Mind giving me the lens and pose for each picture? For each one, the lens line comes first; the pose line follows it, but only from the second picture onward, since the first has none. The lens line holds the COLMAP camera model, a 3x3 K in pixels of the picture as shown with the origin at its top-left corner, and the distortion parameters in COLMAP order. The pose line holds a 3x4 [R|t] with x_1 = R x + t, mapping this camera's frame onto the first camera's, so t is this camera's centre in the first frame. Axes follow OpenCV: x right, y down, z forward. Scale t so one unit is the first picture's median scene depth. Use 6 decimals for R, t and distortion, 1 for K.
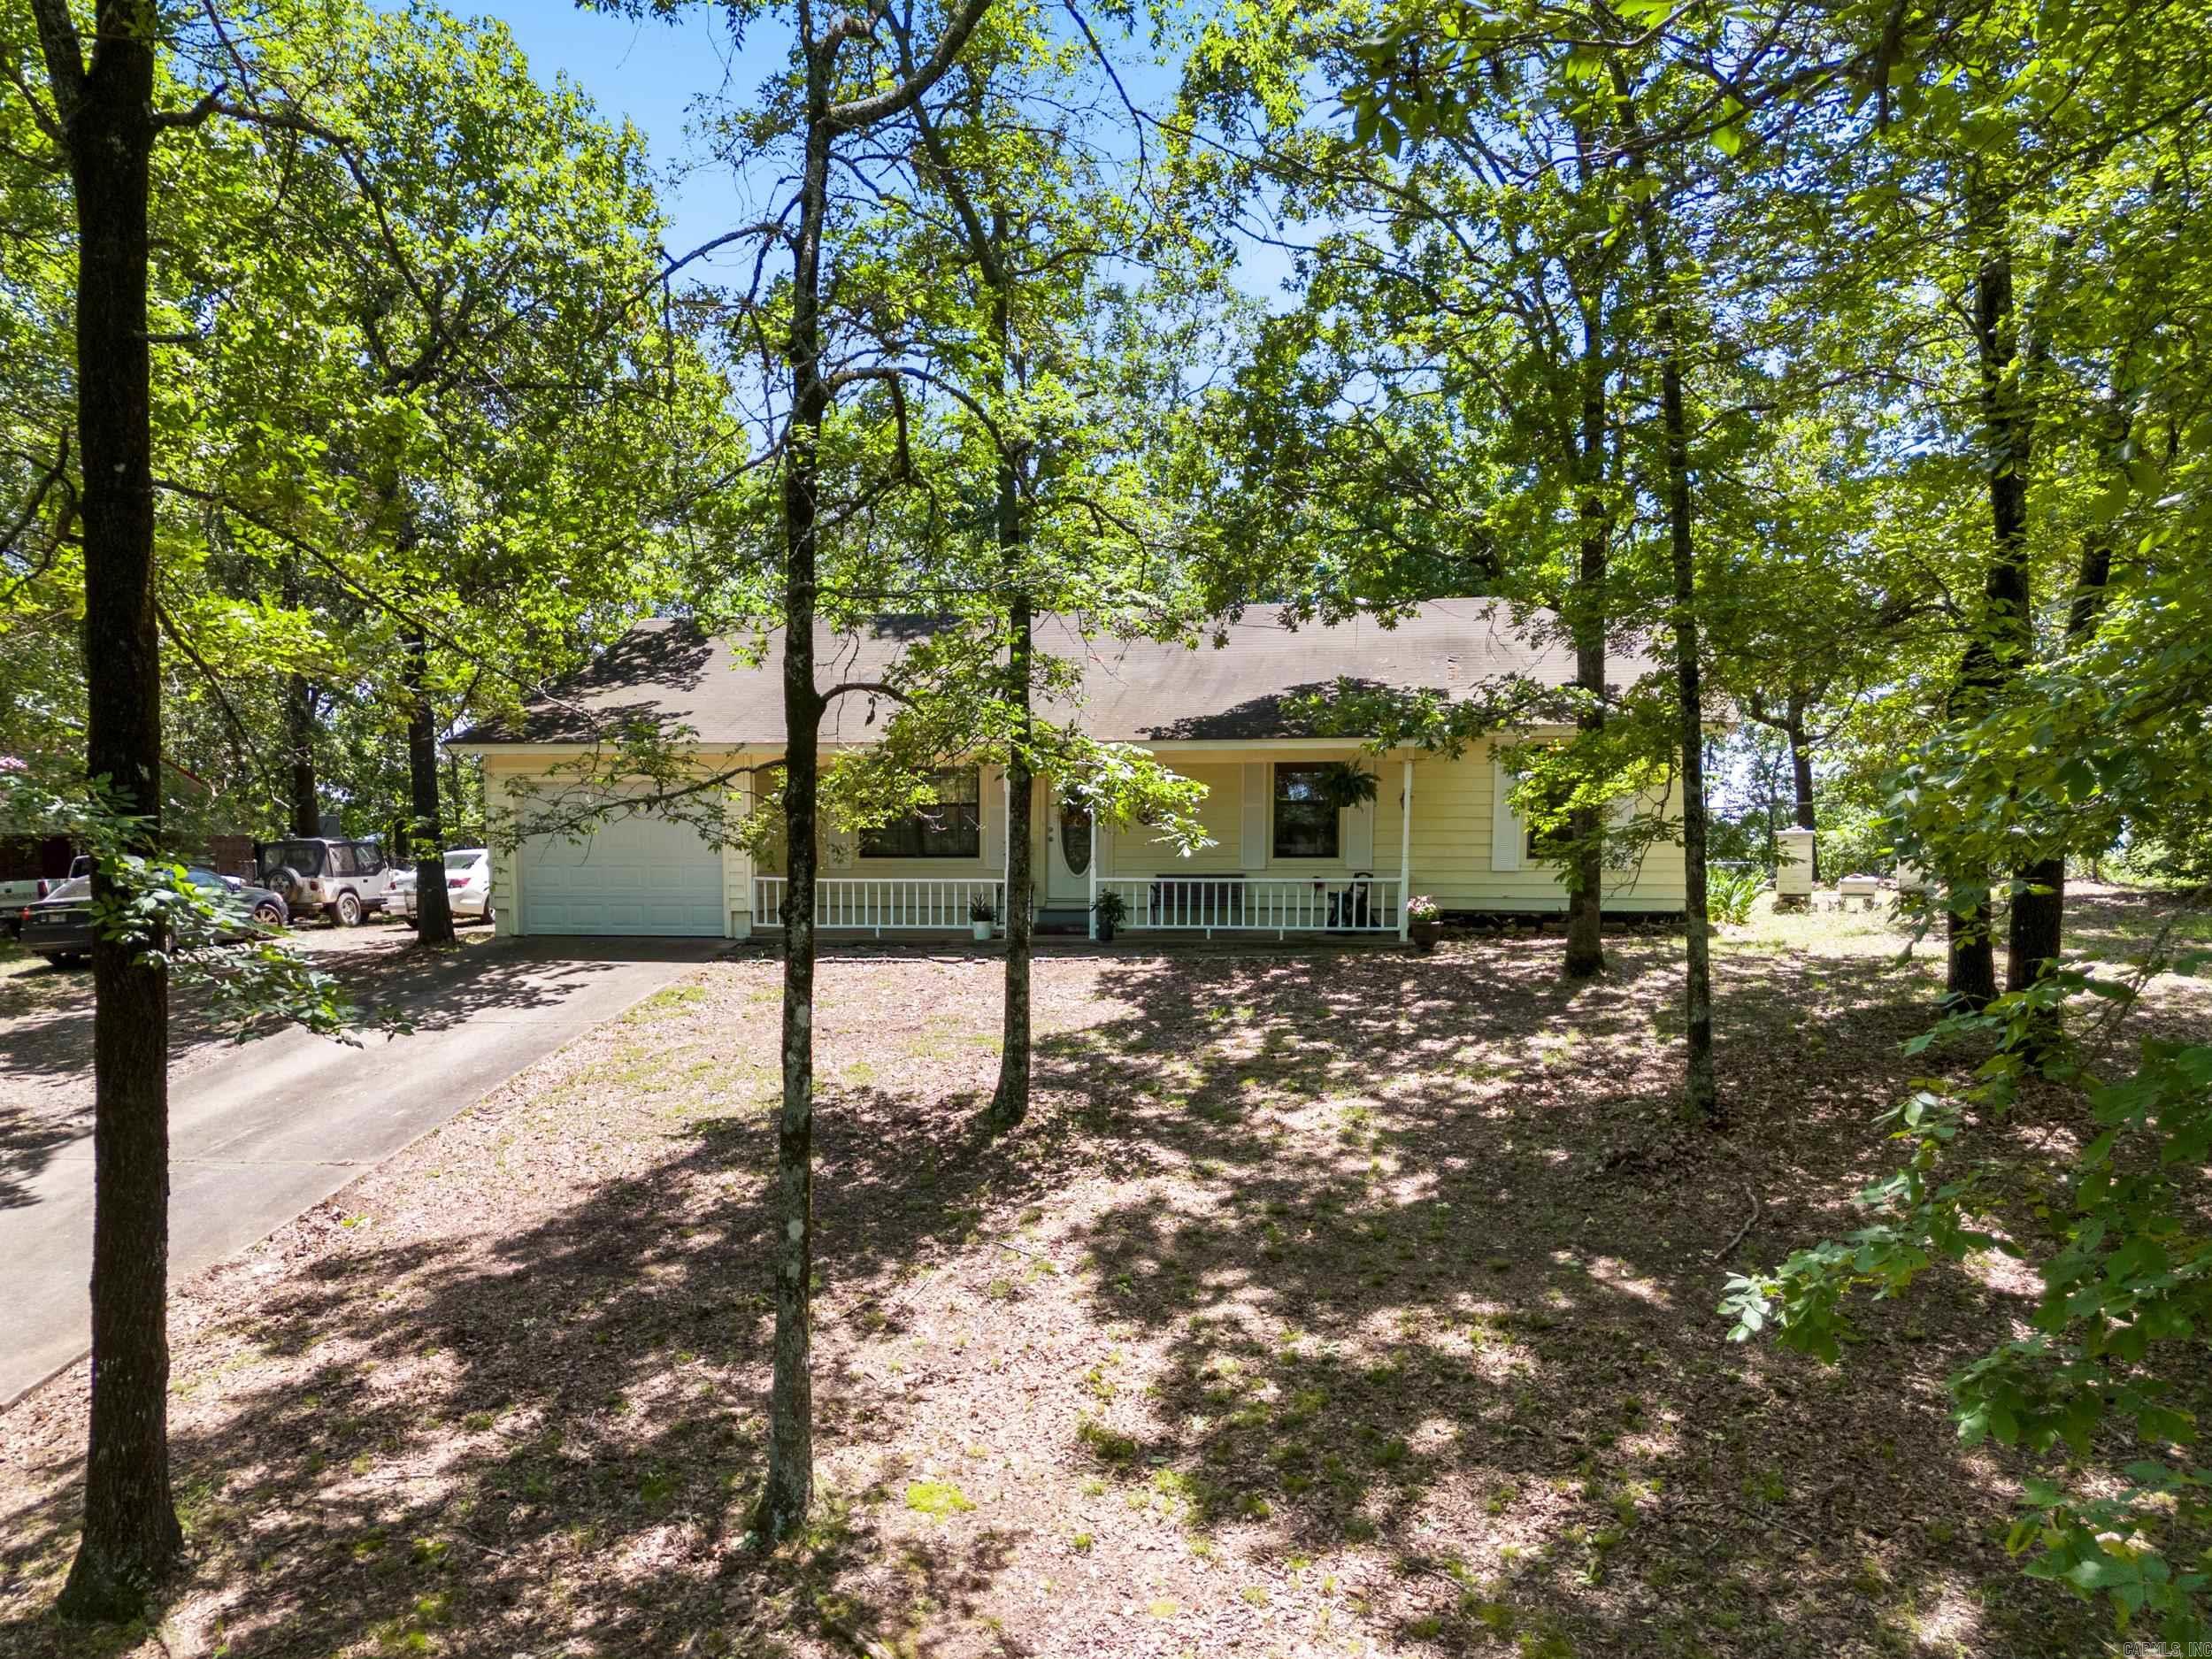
lens RADIAL K [[1581.6, 0, 1106.0], [0, 1581.6, 829.5], [0, 0, 1]] dist [0.075601, -0.086486]
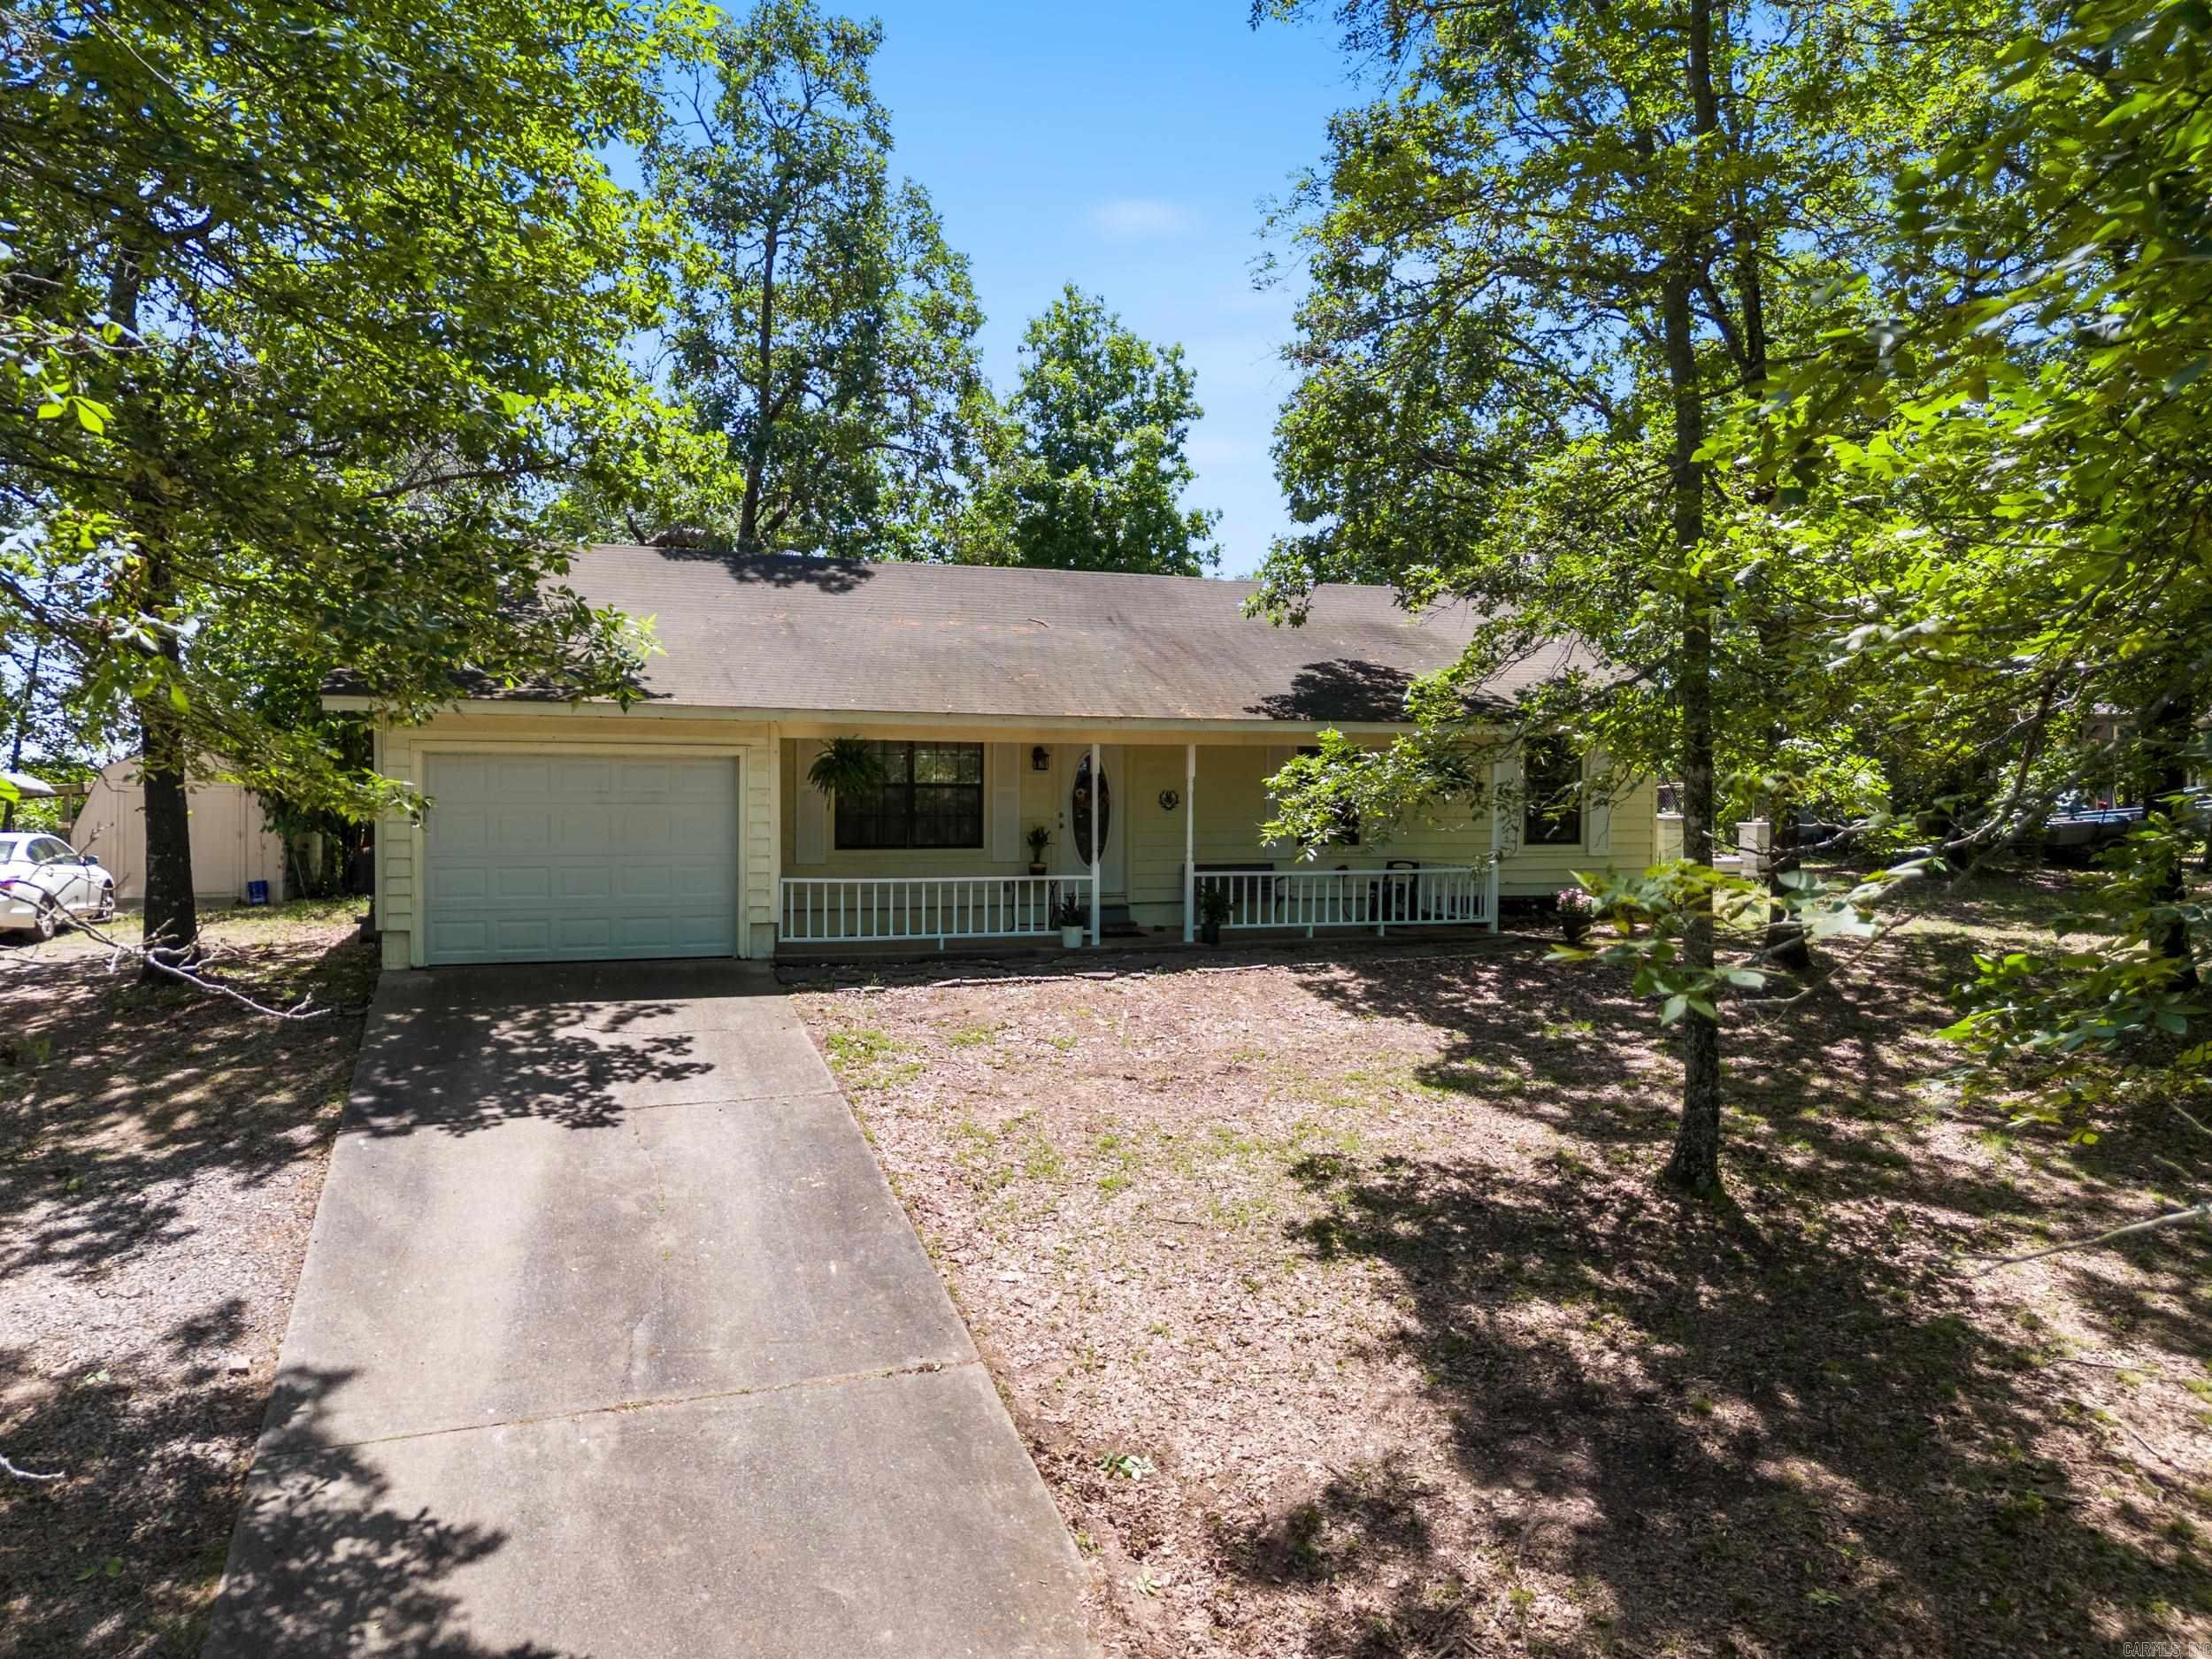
lens RADIAL K [[1581.6, 0, 1106.0], [0, 1581.6, 829.5], [0, 0, 1]] dist [0.075601, -0.086486]
pose [[0.894215, -0.000085, 0.447639, -0.799698], [-0.004416, 0.999950, 0.009012, 0.001770], [-0.447617, -0.010035, 0.894169, 0.506962]]
